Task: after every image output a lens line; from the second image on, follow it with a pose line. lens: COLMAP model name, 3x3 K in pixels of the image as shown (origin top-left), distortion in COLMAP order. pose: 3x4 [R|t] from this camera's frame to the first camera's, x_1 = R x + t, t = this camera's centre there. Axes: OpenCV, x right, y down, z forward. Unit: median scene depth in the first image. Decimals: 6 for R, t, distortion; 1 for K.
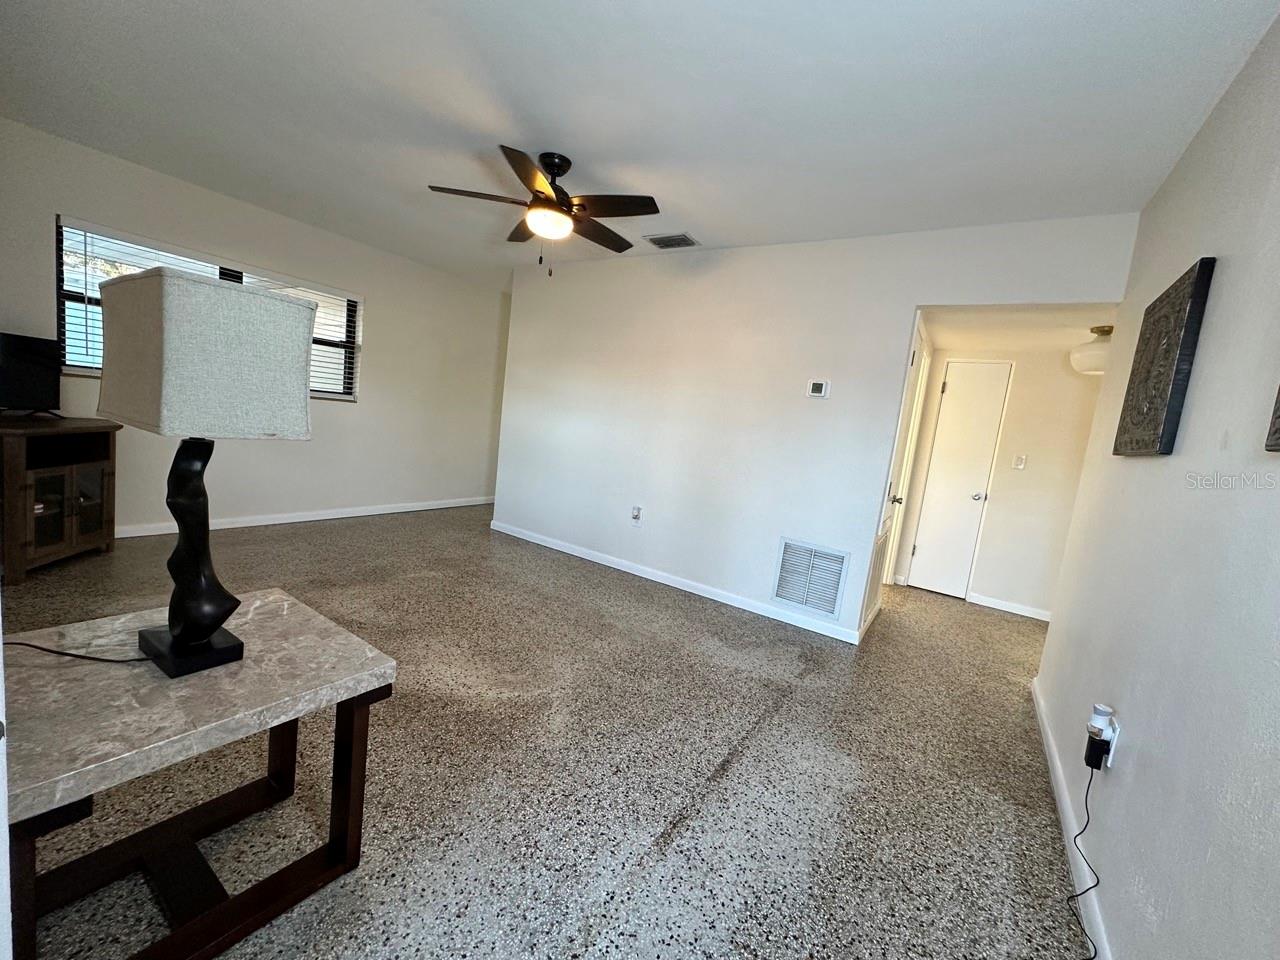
lens RADIAL K [[509.6, 0, 639.3], [0, 509.6, 480.8], [0, 0, 1]] dist [-0.001573, -0.000142]
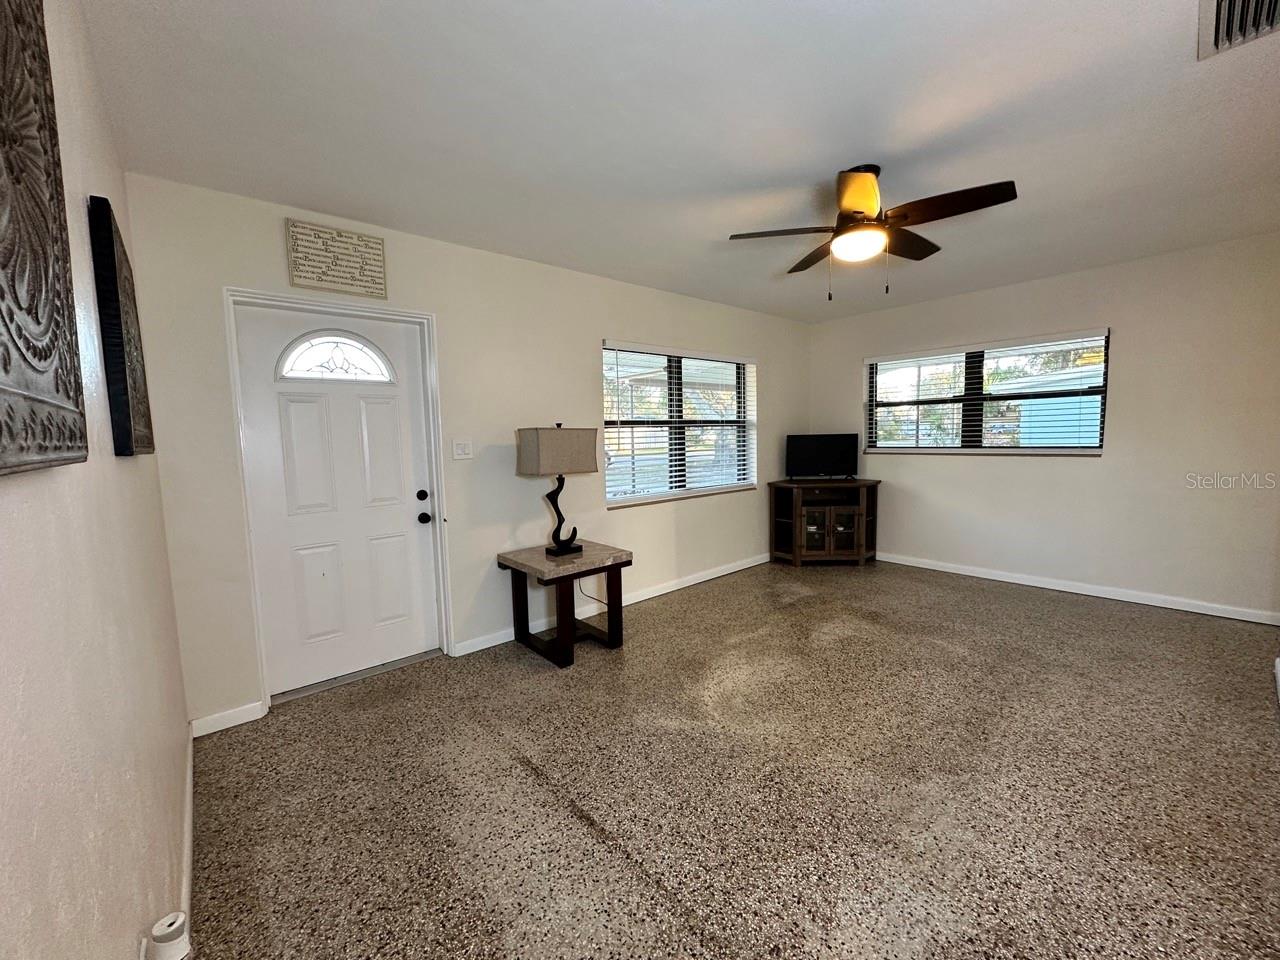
lens RADIAL K [[509.6, 0, 639.3], [0, 509.6, 480.8], [0, 0, 1]] dist [-0.001573, -0.000142]
pose [[-0.263178, -0.025584, -0.964408, 0.792765], [-0.119943, 0.992760, 0.006395, -0.057245], [0.957262, 0.117357, -0.264341, 0.946670]]
